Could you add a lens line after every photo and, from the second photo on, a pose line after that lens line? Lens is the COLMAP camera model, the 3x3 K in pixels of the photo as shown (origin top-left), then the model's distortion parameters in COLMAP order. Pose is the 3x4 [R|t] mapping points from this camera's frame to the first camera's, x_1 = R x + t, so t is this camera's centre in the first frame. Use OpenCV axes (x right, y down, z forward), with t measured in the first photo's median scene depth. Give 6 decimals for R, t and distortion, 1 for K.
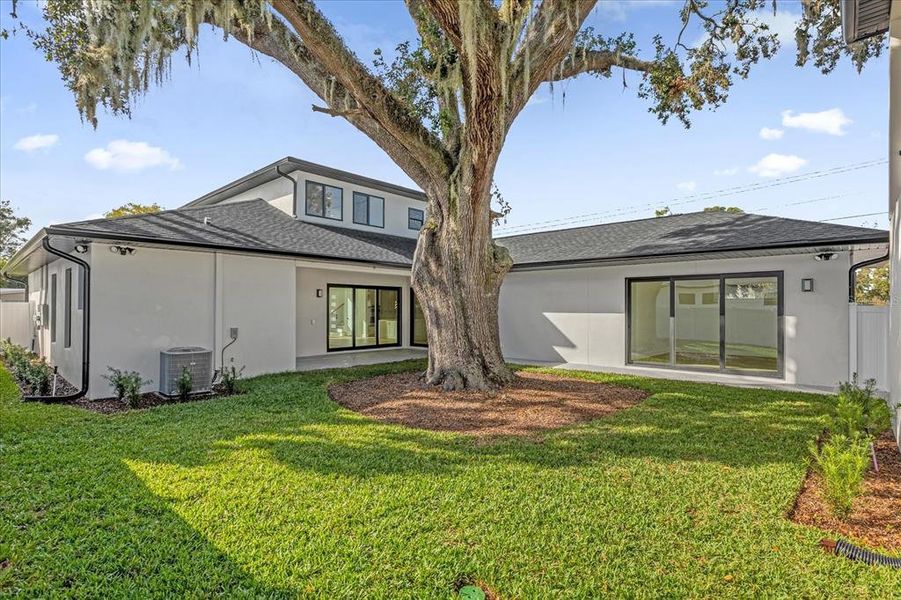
lens RADIAL K [[436.3, 0, 427.0], [0, 436.3, 301.9], [0, 0, 1]] dist [-0.000409, -0.000151]
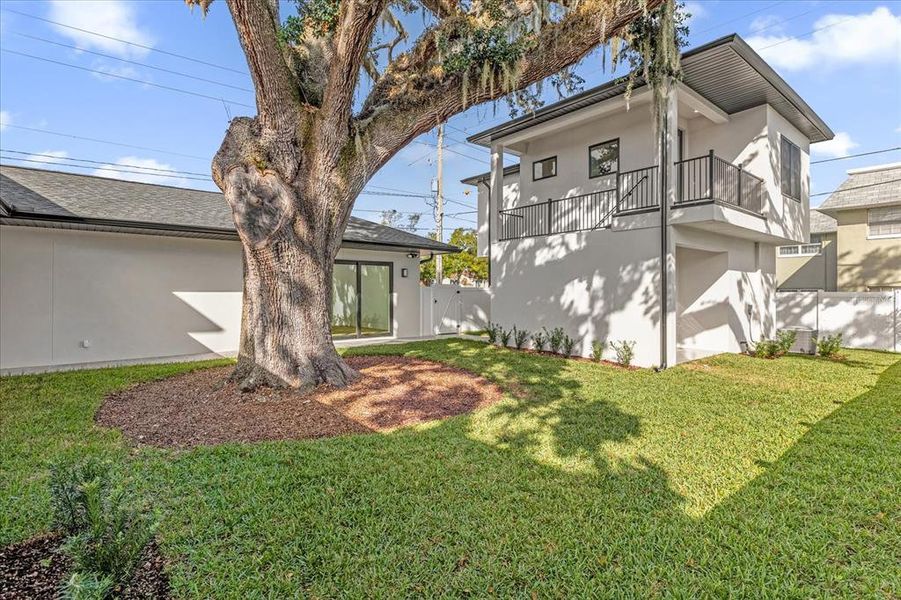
lens RADIAL K [[440.1, 0, 449.4], [0, 440.1, 288.7], [0, 0, 1]] dist [0.000375, -0.000792]
pose [[0.128920, 0.003620, 0.991648, -0.660111], [-0.012491, 0.999920, -0.002026, 0.020175], [-0.991576, -0.012126, 0.128955, 0.616096]]
